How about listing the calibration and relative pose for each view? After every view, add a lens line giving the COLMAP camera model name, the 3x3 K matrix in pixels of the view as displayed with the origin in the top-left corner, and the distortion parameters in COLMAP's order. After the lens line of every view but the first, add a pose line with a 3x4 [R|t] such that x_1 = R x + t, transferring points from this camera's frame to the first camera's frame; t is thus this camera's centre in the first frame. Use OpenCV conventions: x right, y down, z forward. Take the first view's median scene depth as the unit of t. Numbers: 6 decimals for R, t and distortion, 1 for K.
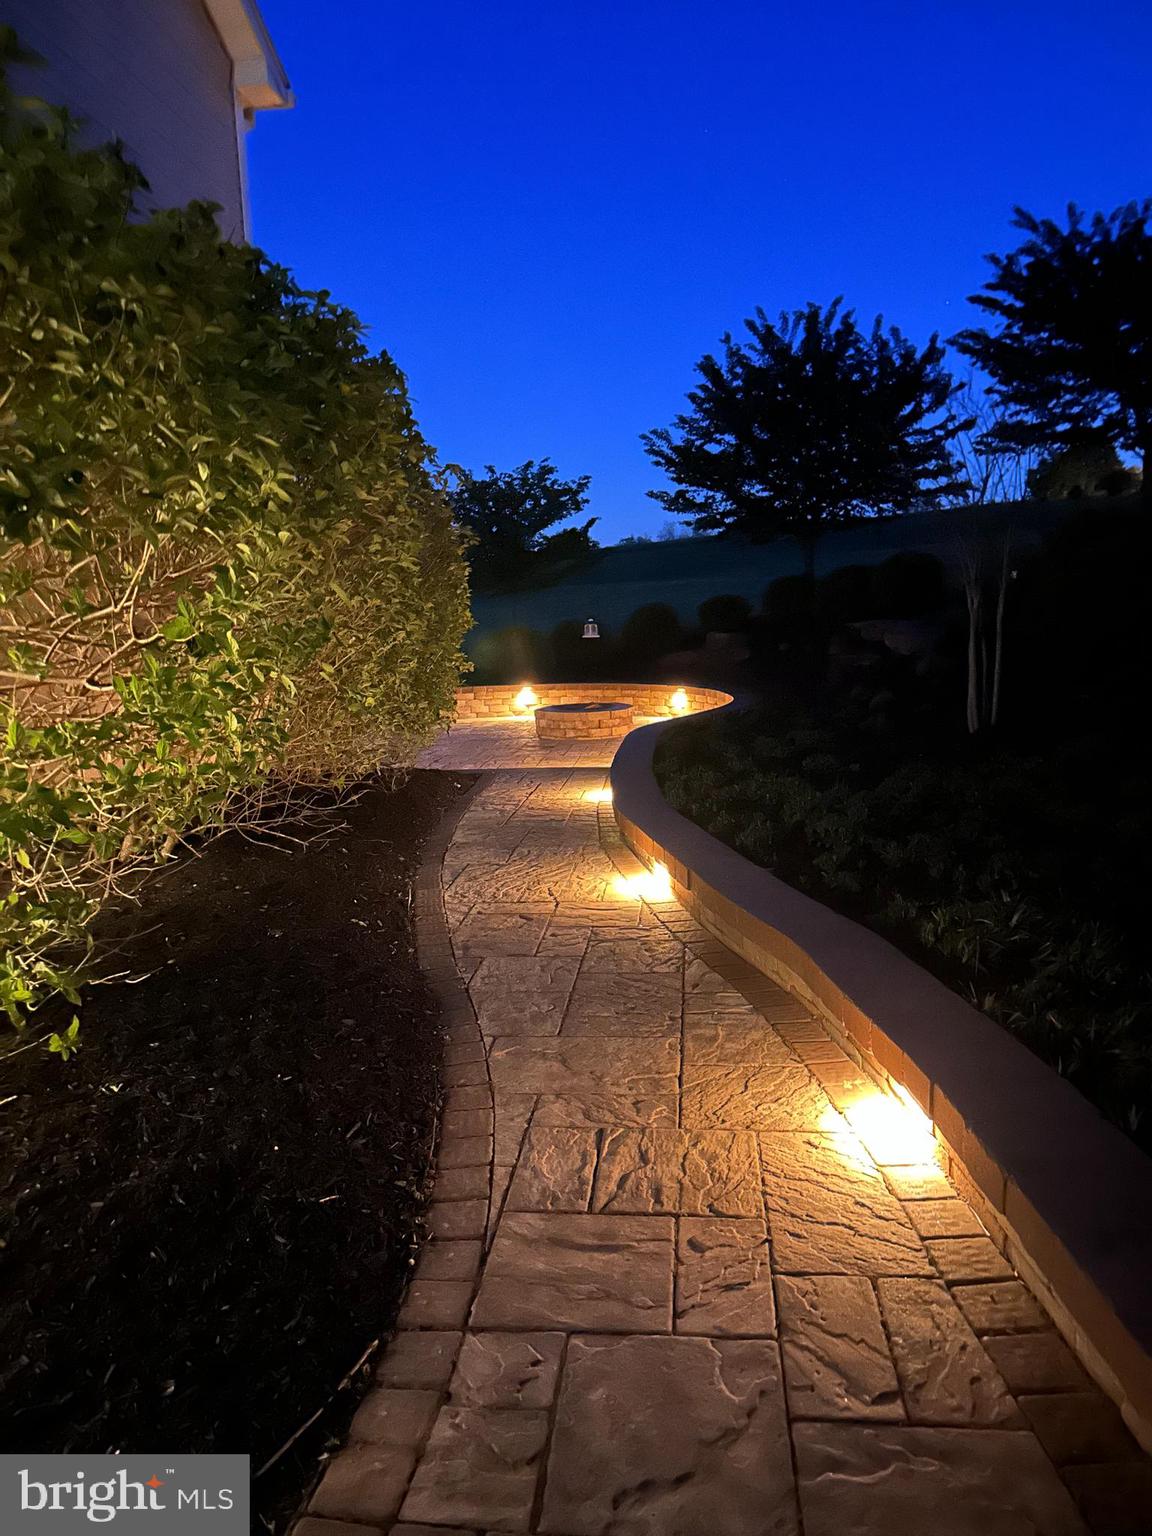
lens RADIAL K [[1063.6, 0, 590.5], [0, 1063.6, 783.9], [0, 0, 1]] dist [0.046235, -0.064155]
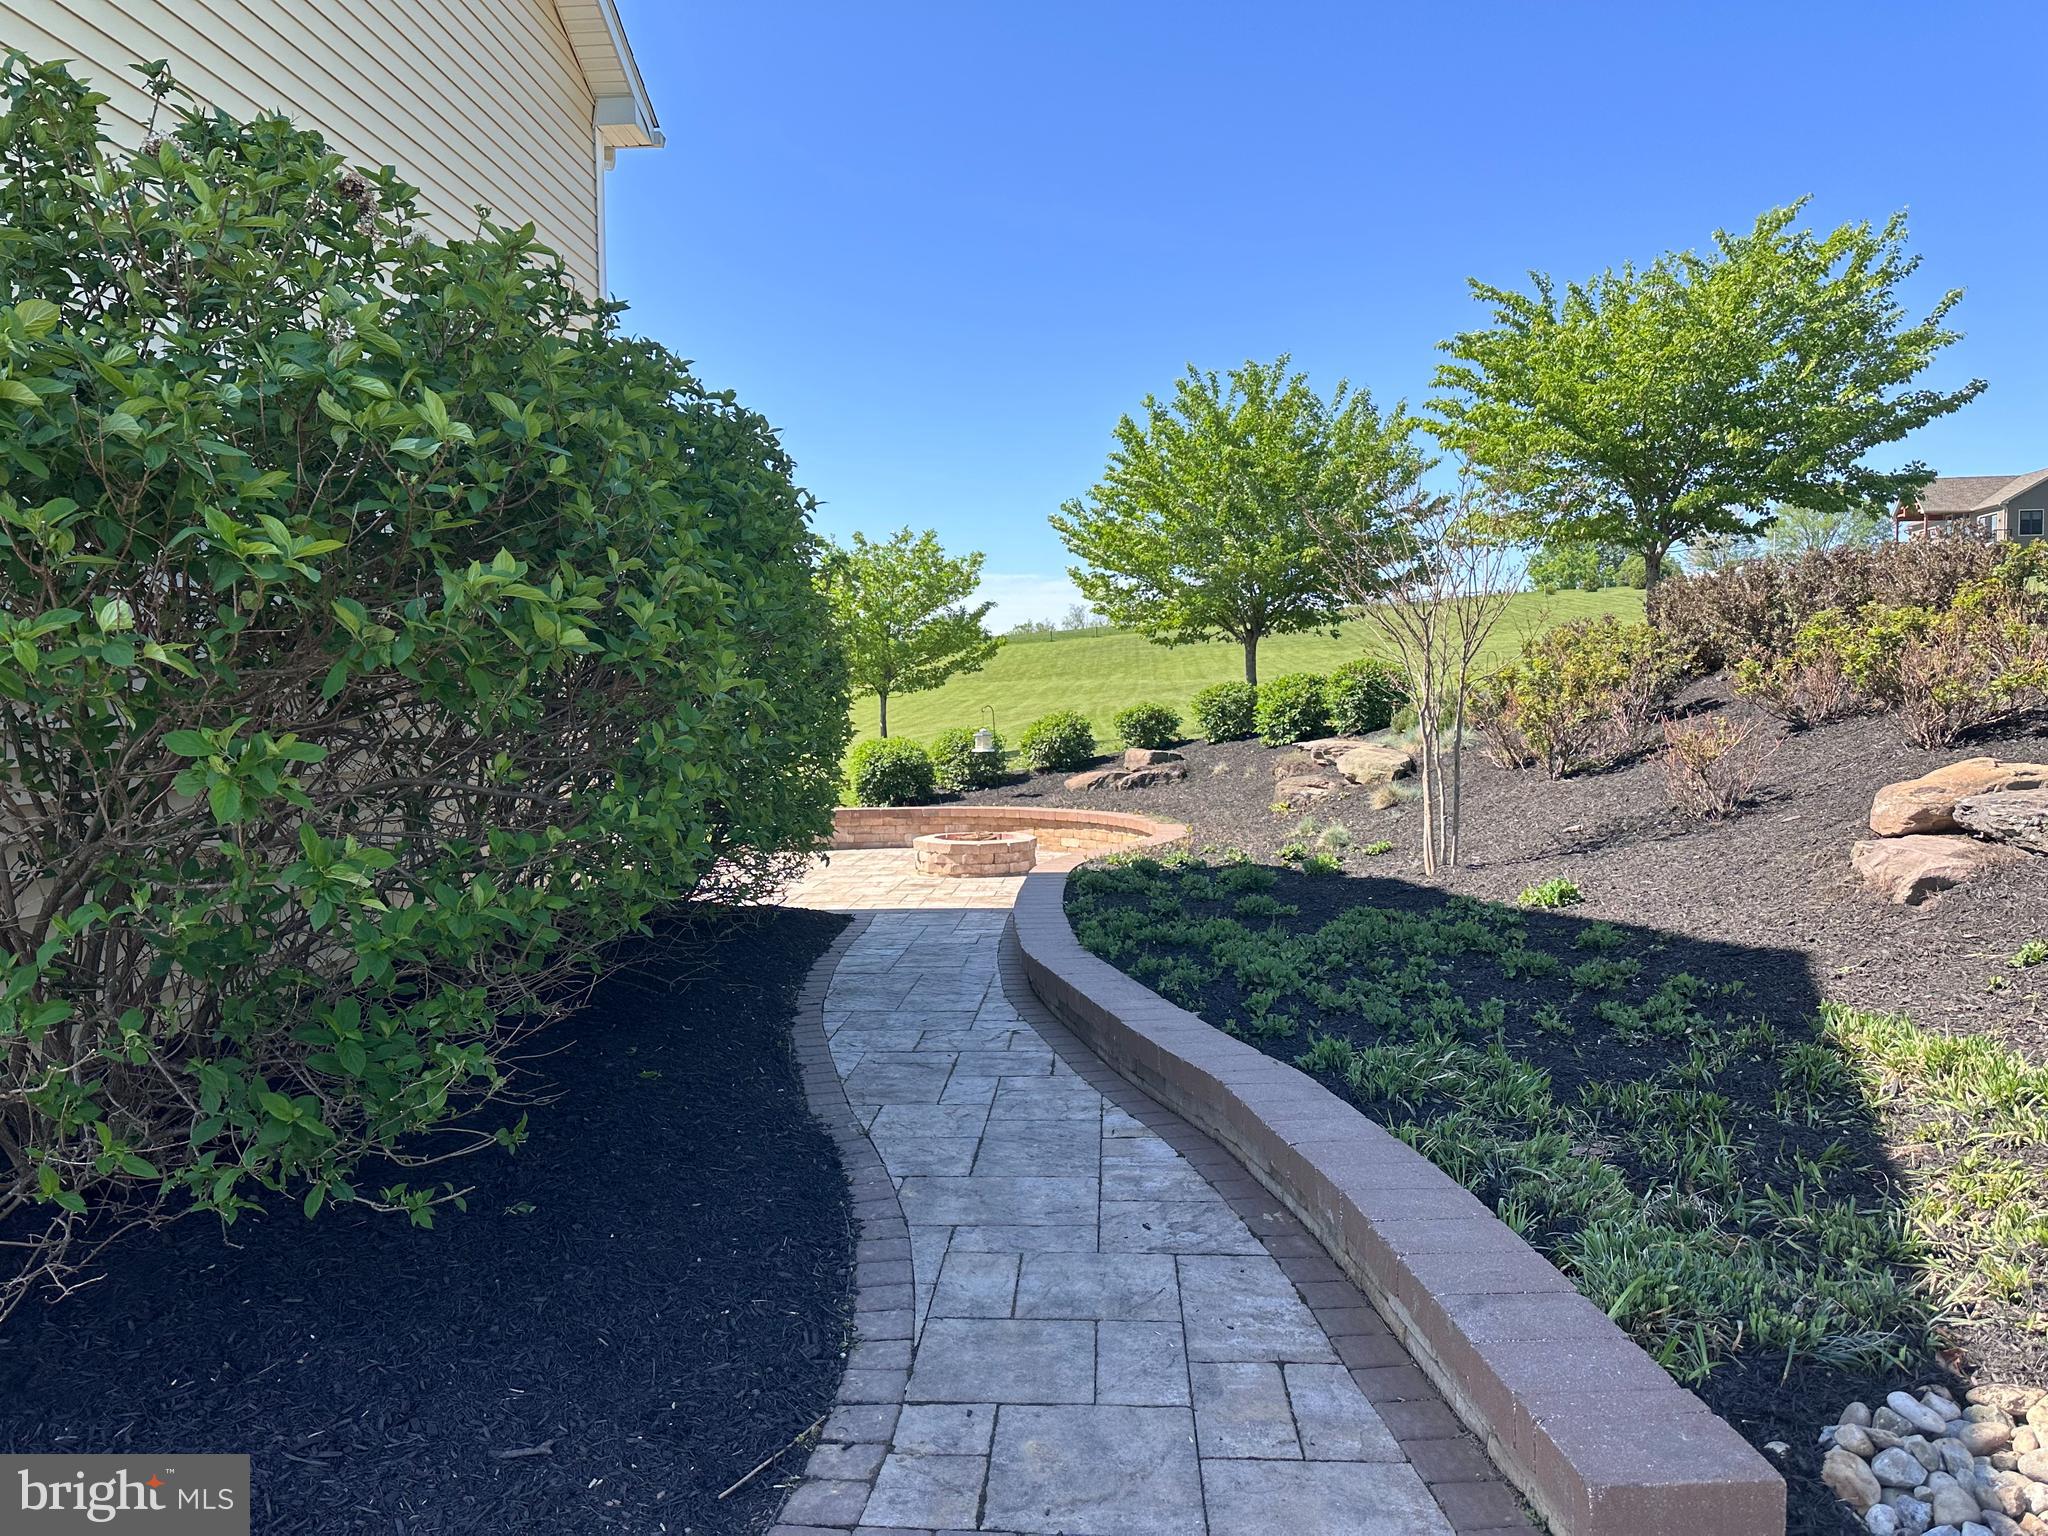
lens RADIAL K [[1418.2, 0, 1007.3], [0, 1418.2, 766.2], [0, 0, 1]] dist [0.046235, -0.064155]
pose [[0.999478, 0.021411, 0.024208, -0.025533], [-0.018272, 0.992216, -0.123183, 0.021216], [-0.026657, 0.122676, 0.992089, -0.215557]]
